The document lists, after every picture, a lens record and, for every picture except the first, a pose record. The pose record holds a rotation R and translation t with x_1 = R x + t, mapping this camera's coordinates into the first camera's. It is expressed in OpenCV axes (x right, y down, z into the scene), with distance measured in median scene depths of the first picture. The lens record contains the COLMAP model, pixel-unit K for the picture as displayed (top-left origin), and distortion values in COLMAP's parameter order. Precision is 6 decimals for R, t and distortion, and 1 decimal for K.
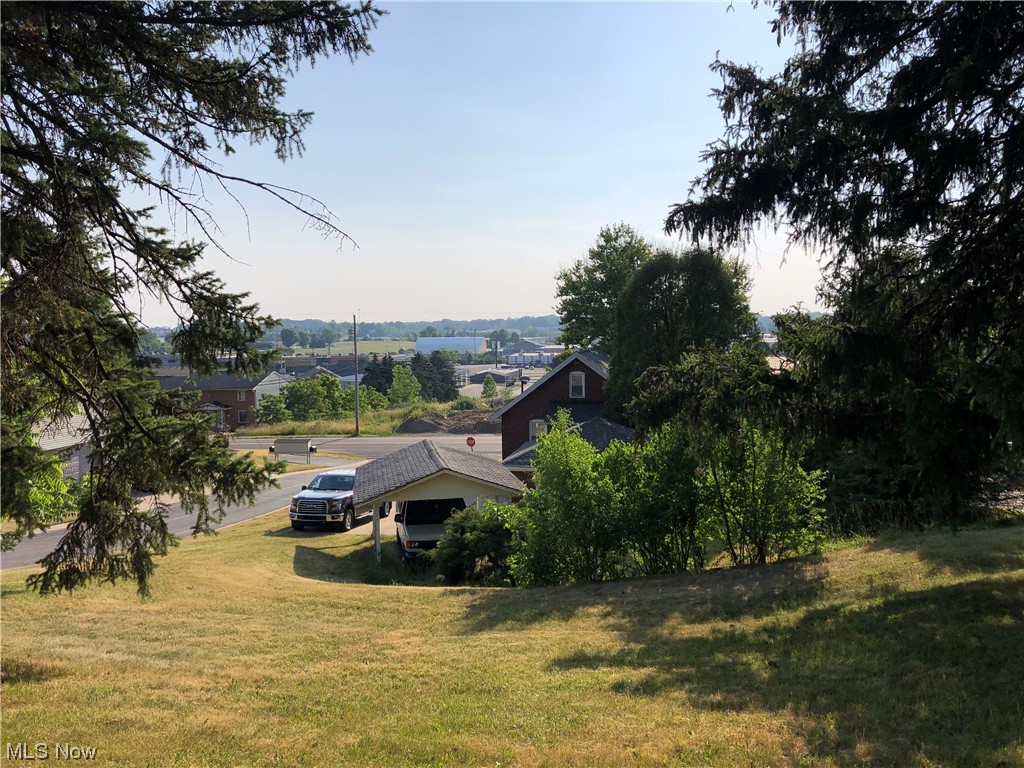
lens RADIAL K [[844.5, 0, 516.9], [0, 844.5, 370.8], [0, 0, 1]] dist [0.033693, -0.045424]
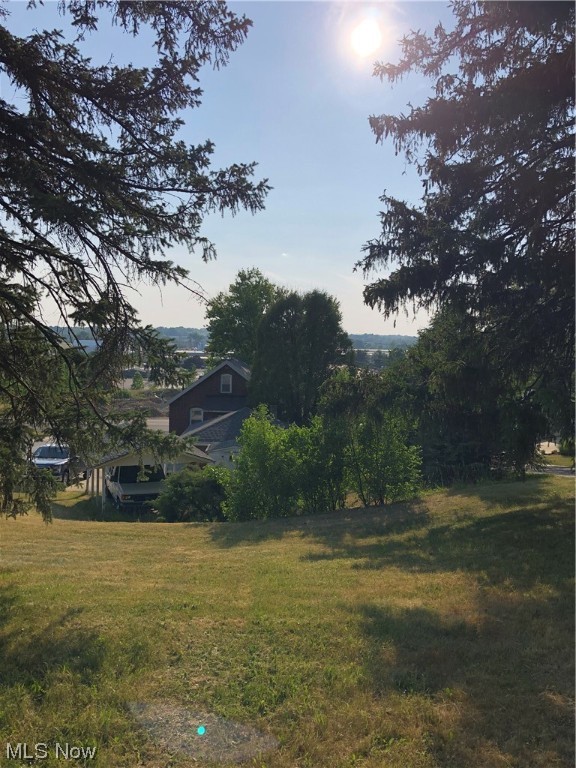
lens RADIAL K [[633.4, 0, 285.7], [0, 633.4, 376.8], [0, 0, 1]] dist [0.033693, -0.045424]
pose [[0.977801, 0.031606, 0.207136, -0.143736], [-0.033549, 0.999420, 0.005872, -0.012627], [-0.206831, -0.012691, 0.978294, -0.121451]]
